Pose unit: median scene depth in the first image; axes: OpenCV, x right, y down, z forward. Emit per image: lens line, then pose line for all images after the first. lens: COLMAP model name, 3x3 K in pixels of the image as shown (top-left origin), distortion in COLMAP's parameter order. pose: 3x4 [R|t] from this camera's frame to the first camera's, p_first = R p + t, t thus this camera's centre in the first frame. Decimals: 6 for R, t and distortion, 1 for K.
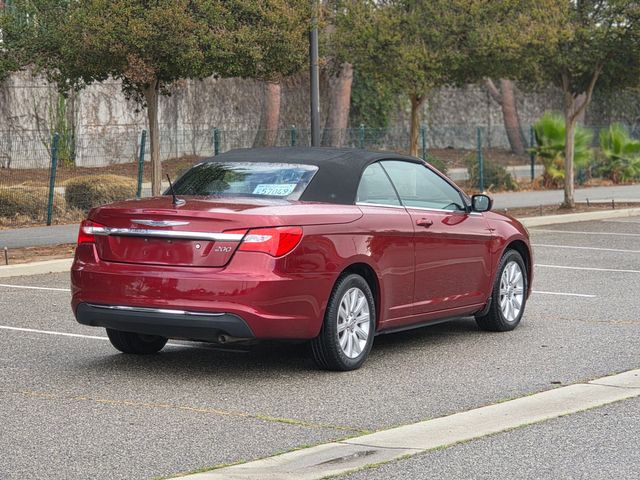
lens RADIAL K [[2069.7, 0, 320.0], [0, 2069.7, 240.0], [0, 0, 1]] dist [-1.090589, 21.021725]
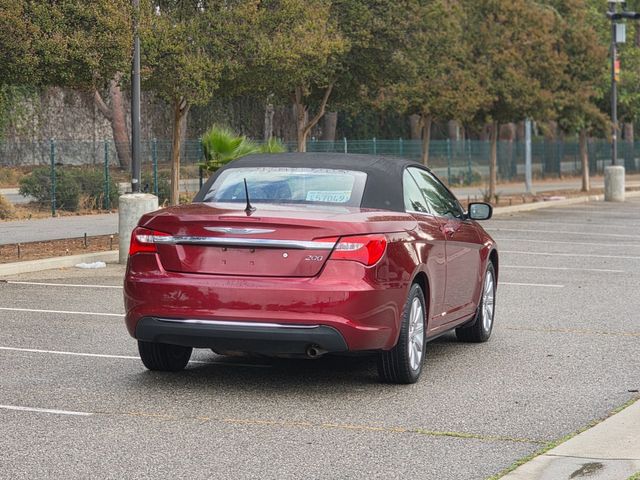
lens RADIAL K [[2069.7, 0, 320.0], [0, 2069.7, 240.0], [0, 0, 1]] dist [-1.090589, 21.021725]
pose [[0.973993, -0.003642, 0.226547, -0.207375], [0.005627, 0.999951, -0.008114, 0.003121], [-0.226507, 0.009178, 0.973966, 0.057712]]
